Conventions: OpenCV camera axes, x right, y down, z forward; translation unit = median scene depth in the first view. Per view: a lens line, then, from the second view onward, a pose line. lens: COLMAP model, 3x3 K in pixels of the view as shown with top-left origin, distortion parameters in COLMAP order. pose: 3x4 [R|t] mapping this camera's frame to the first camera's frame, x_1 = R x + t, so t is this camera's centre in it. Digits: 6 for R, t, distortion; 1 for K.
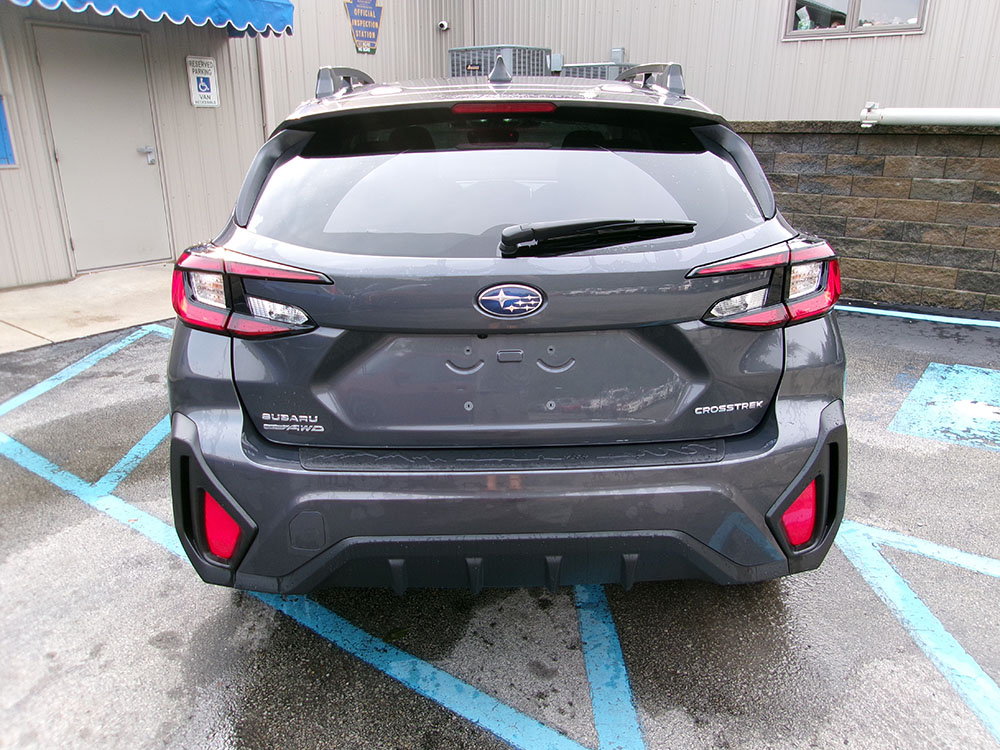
lens RADIAL K [[783.8, 0, 500.0], [0, 783.8, 375.0], [0, 0, 1]] dist [0.009186, 0.006046]
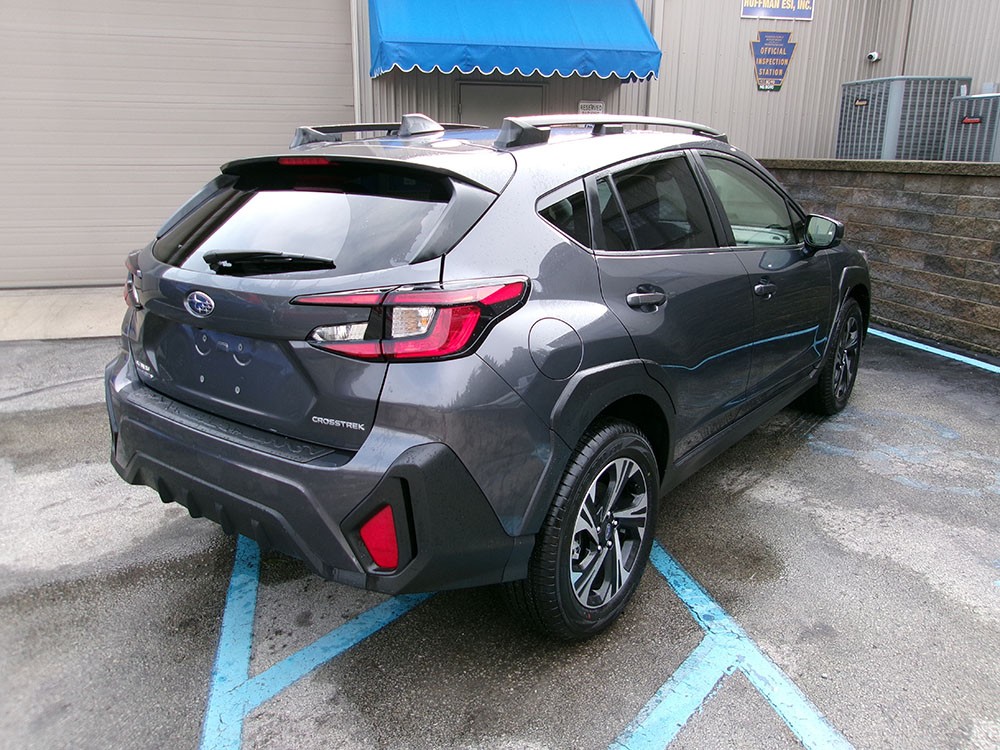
lens RADIAL K [[783.8, 0, 500.0], [0, 783.8, 375.0], [0, 0, 1]] dist [0.009186, 0.006046]
pose [[0.772908, 0.183299, -0.607466, 0.271340], [-0.205346, 0.978103, 0.033864, -0.026932], [0.600372, 0.098567, 0.793624, 0.052994]]
